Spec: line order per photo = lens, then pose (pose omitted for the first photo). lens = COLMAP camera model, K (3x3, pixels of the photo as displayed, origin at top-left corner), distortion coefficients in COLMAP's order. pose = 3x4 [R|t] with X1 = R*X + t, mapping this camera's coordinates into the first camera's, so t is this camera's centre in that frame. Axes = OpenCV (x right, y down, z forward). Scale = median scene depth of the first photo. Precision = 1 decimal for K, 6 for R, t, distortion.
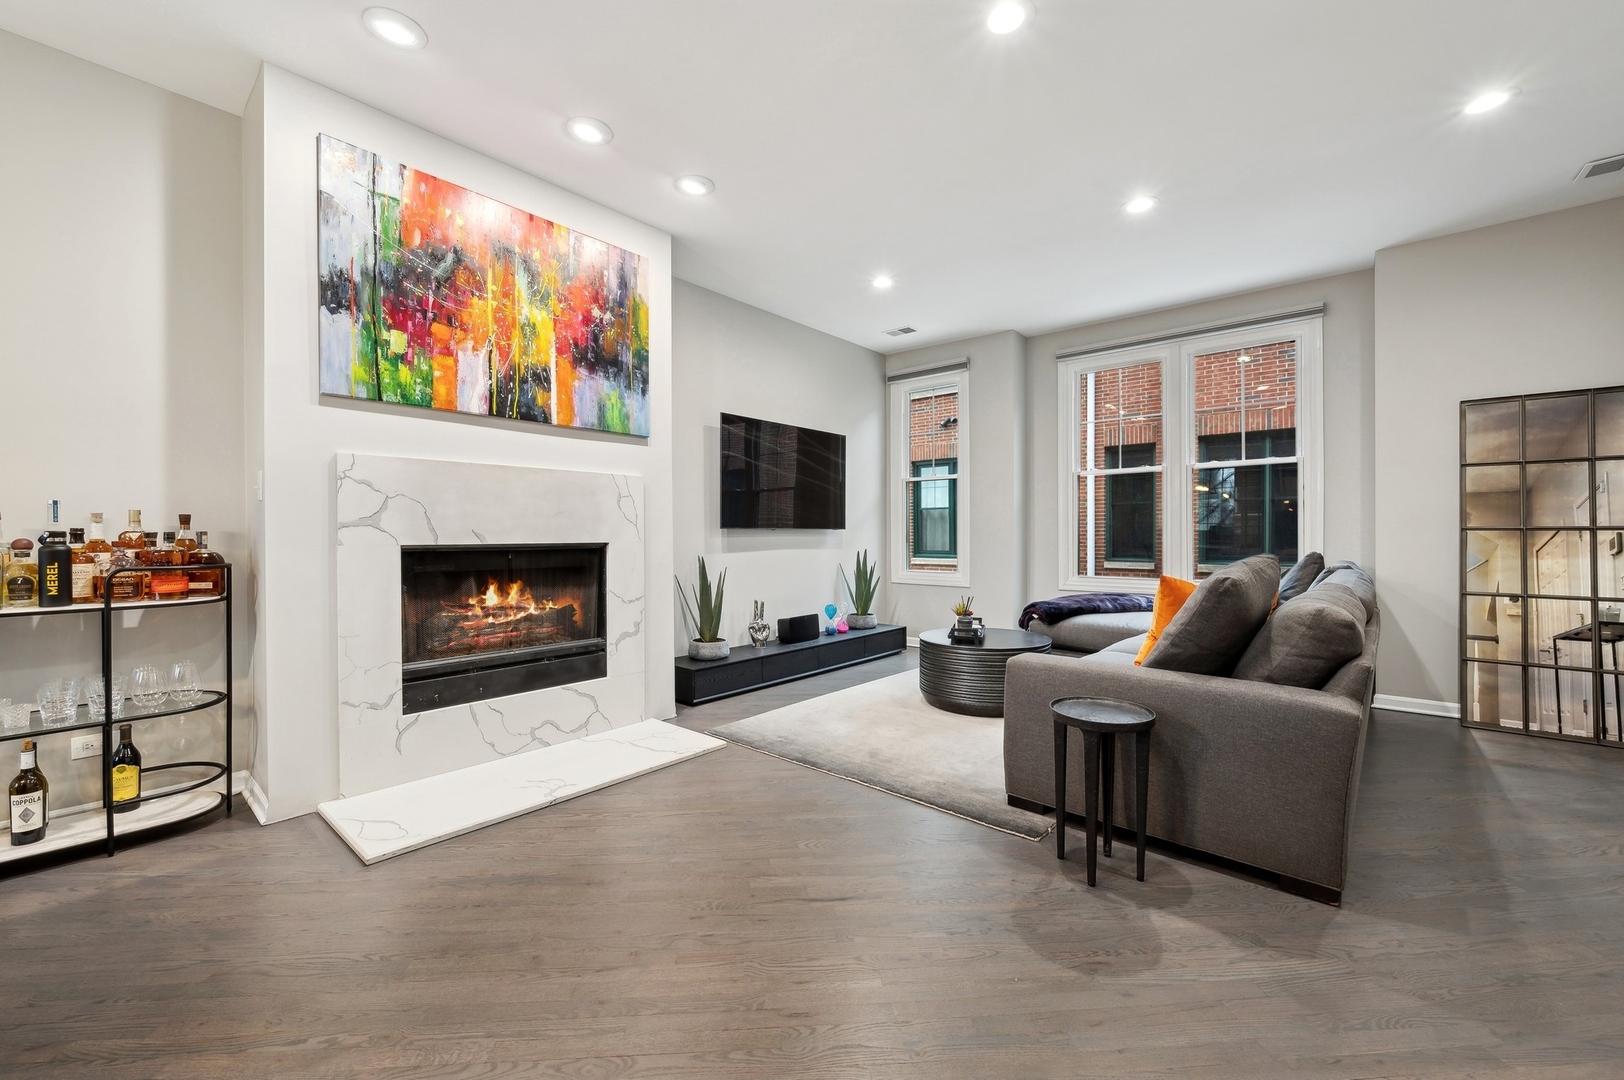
lens RADIAL K [[641.1, 0, 812.0], [0, 641.1, 540.0], [0, 0, 1]] dist [-0.001066, -0.000117]
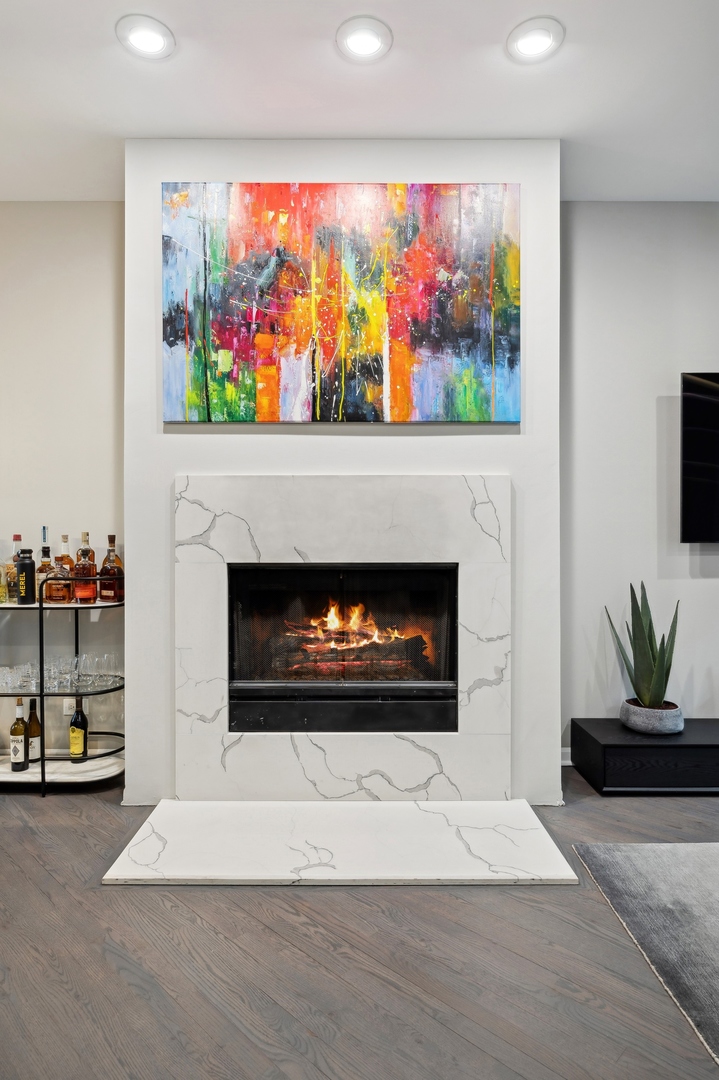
lens RADIAL K [[629.3, 0, 360.2], [0, 629.3, 549.9], [0, 0, 1]] dist [-0.001784, -0.000405]
pose [[0.655890, 0.005288, -0.754838, 0.215706], [-0.007341, 0.999973, 0.000627, -0.012843], [0.754820, 0.005130, 0.655911, 0.459107]]
